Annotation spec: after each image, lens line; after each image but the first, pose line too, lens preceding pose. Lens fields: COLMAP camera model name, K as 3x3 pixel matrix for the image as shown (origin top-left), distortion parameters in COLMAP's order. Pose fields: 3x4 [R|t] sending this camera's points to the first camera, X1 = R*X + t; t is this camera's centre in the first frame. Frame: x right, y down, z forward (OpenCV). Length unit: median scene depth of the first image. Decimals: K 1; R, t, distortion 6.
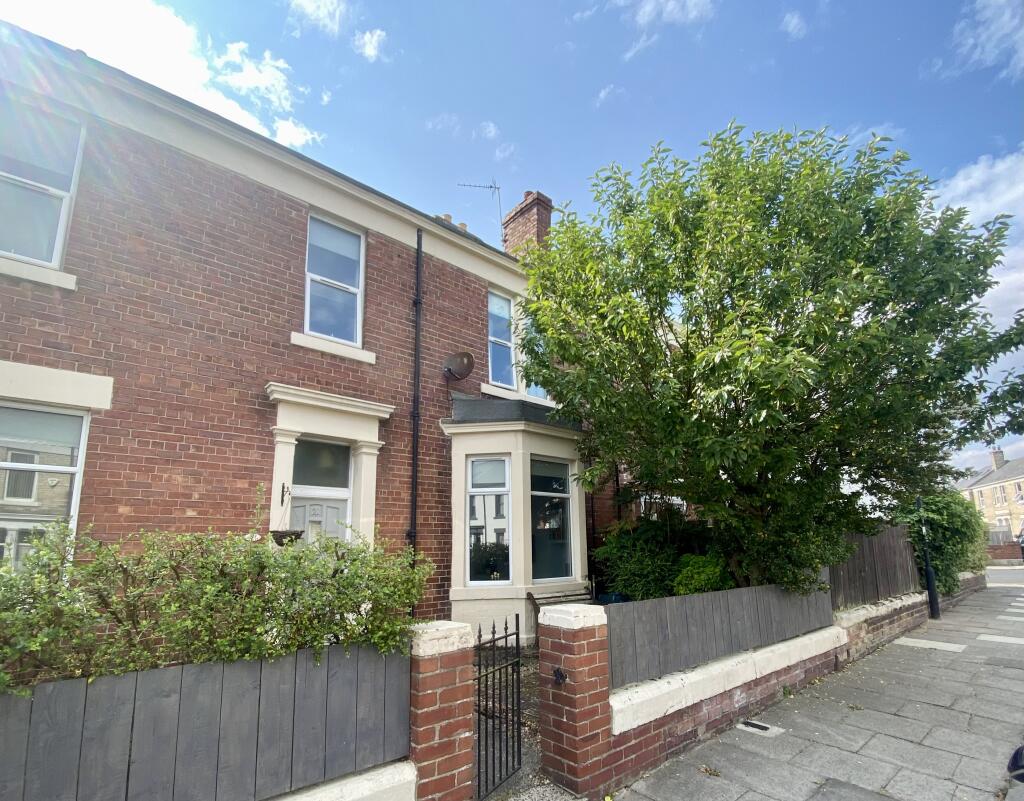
lens RADIAL K [[500.2, 0, 518.3], [0, 500.2, 454.6], [0, 0, 1]] dist [0.002422, -0.002122]
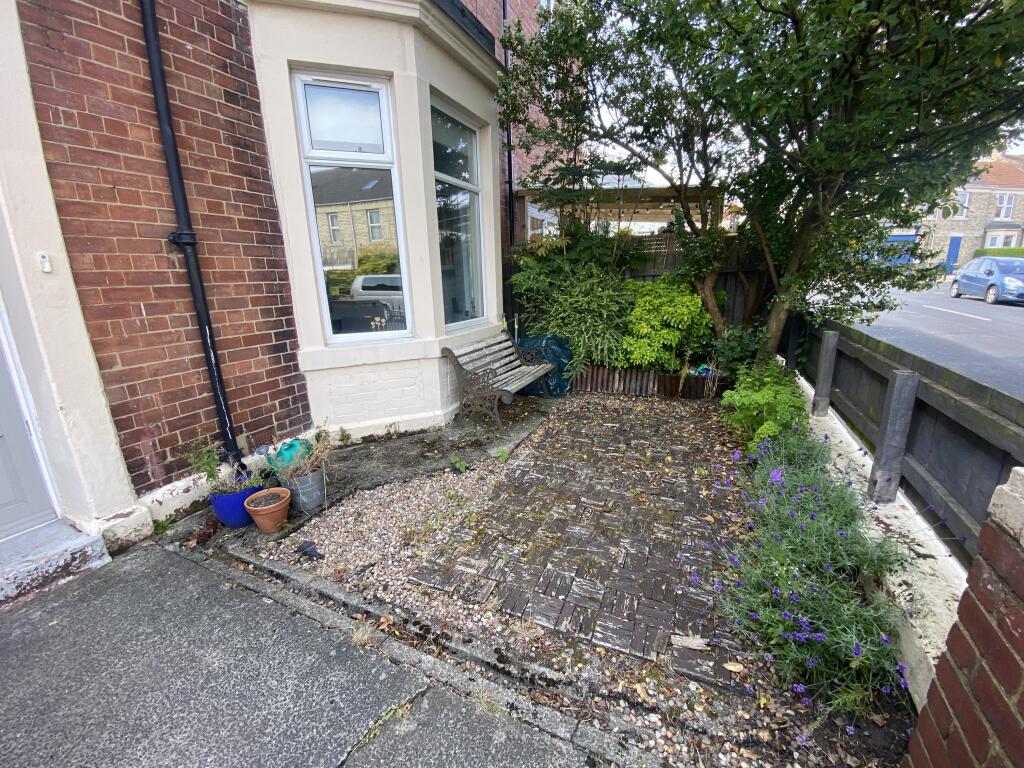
lens RADIAL K [[418.5, 0, 515.7], [0, 418.5, 391.8], [0, 0, 1]] dist [-0.003382, -0.008712]
pose [[0.904474, -0.116831, 0.410216, -0.138392], [-0.072414, 0.905732, 0.417620, 0.126461], [-0.420337, -0.407432, 0.810750, 0.635543]]
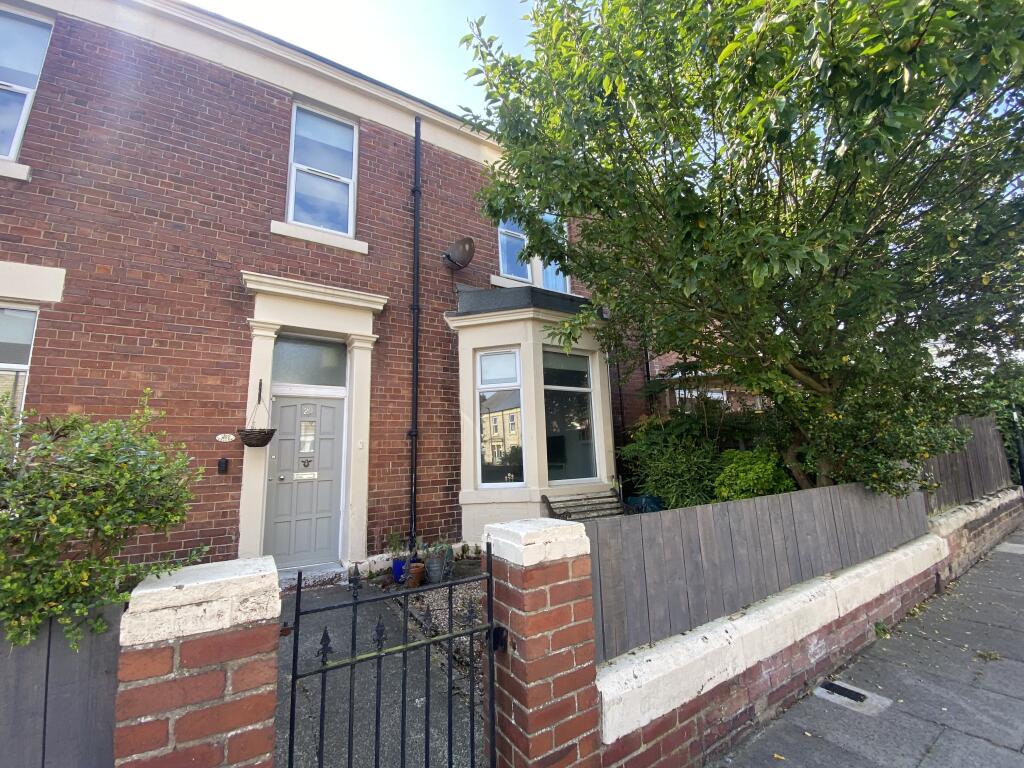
lens RADIAL K [[418.5, 0, 514.6], [0, 418.5, 379.8], [0, 0, 1]] dist [-0.003382, -0.008712]
pose [[0.988299, -0.045755, -0.145507, 0.105731], [0.046749, 0.998901, 0.003414, 0.076807], [0.145191, -0.010177, 0.989351, 0.305024]]
